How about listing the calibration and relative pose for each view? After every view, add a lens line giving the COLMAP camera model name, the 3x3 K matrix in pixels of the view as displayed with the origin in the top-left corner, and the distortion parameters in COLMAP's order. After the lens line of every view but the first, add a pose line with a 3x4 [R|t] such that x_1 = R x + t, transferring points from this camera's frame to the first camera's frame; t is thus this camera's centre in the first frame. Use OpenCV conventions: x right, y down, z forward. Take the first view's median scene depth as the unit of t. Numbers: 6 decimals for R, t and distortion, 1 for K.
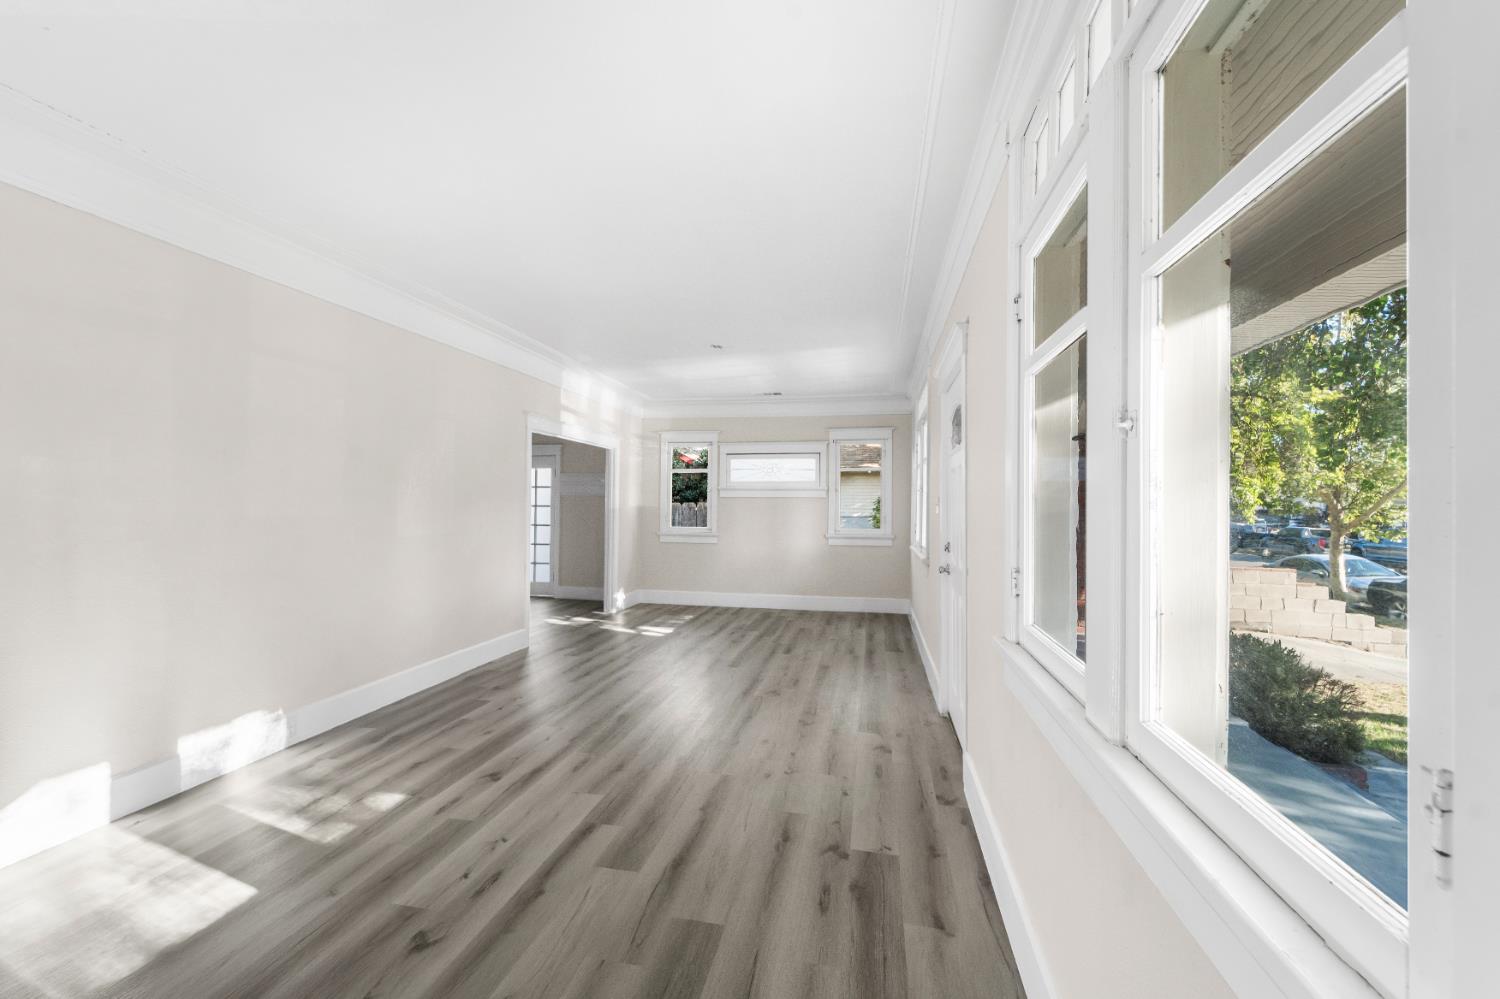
lens RADIAL K [[598.6, 0, 758.0], [0, 598.6, 498.4], [0, 0, 1]] dist [0.000013, -0.000229]
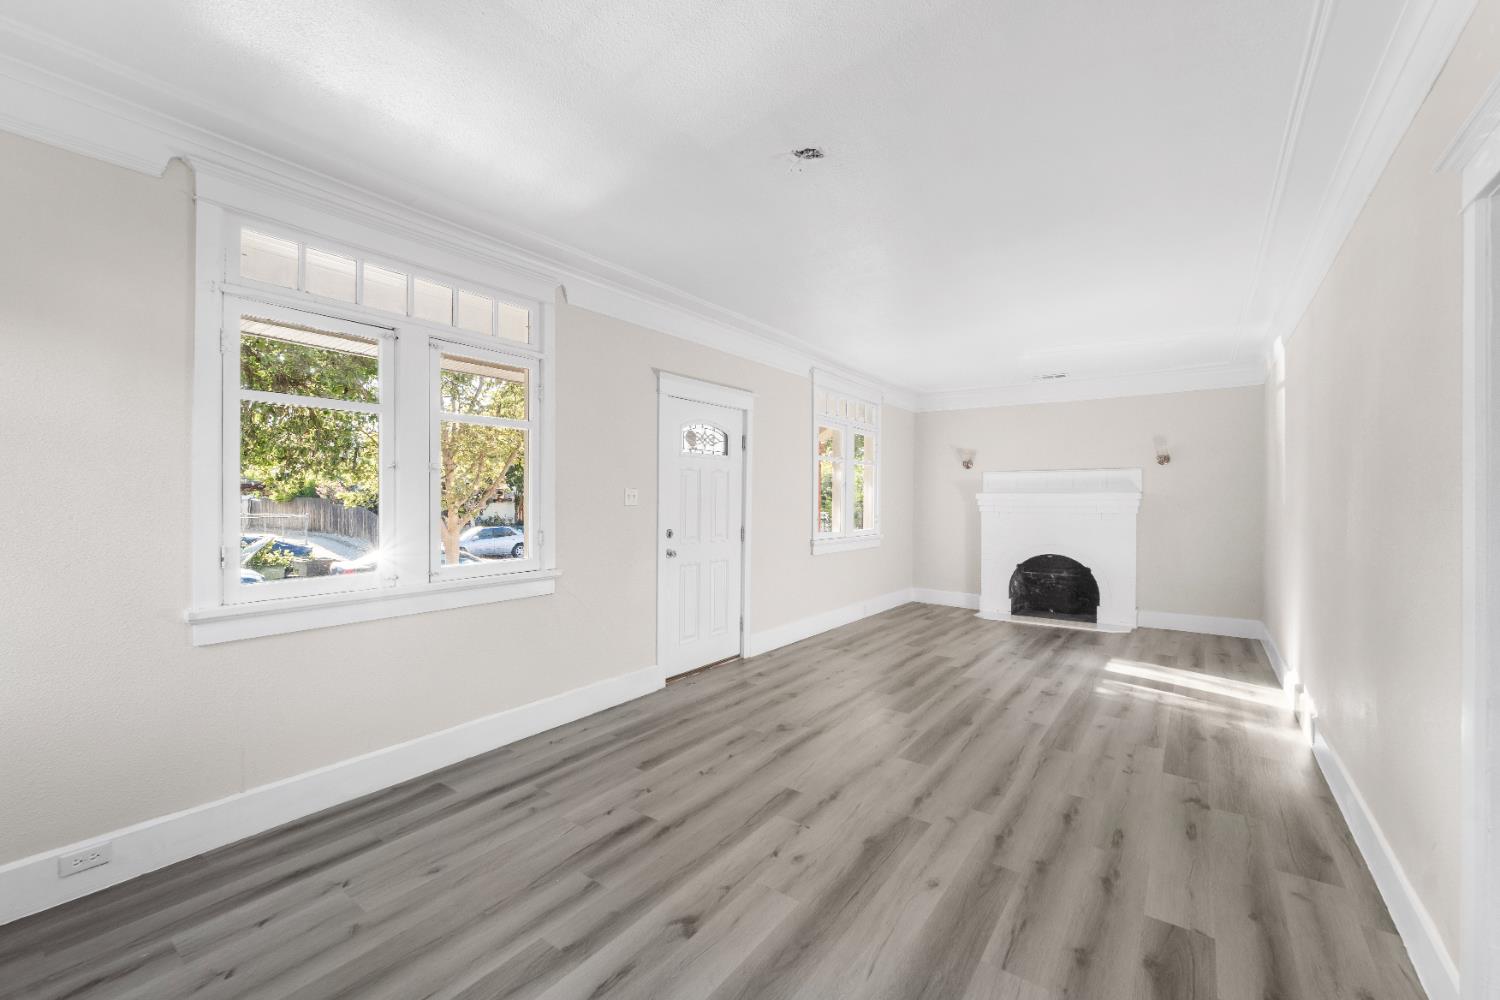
lens RADIAL K [[618.2, 0, 753.1], [0, 618.2, 486.7], [0, 0, 1]] dist [0.011099, -0.000296]
pose [[-0.906836, -0.005507, 0.421448, -0.164414], [-0.017422, 0.999550, -0.024428, 0.009657], [-0.421123, -0.029495, -0.906524, 1.016868]]
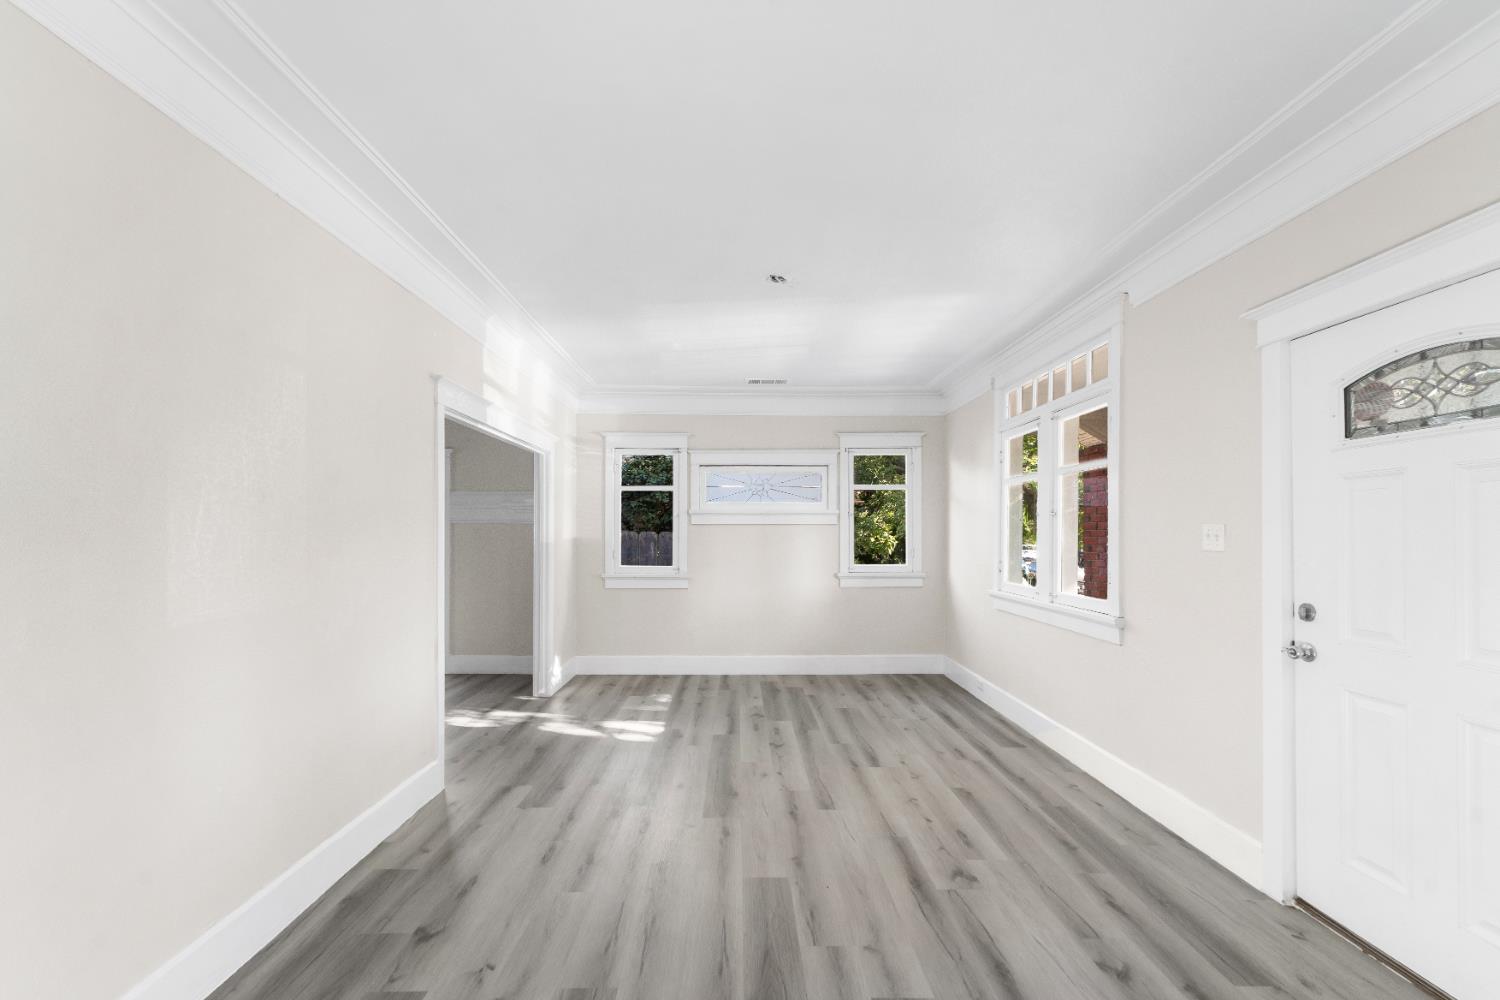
lens RADIAL K [[612.1, 0, 744.0], [0, 612.1, 531.5], [0, 0, 1]] dist [-0.000558, -0.000362]
pose [[0.979762, -0.007374, 0.200028, -0.161096], [0.005182, 0.999921, 0.011483, -0.001649], [-0.200097, -0.010214, 0.979723, 0.275426]]
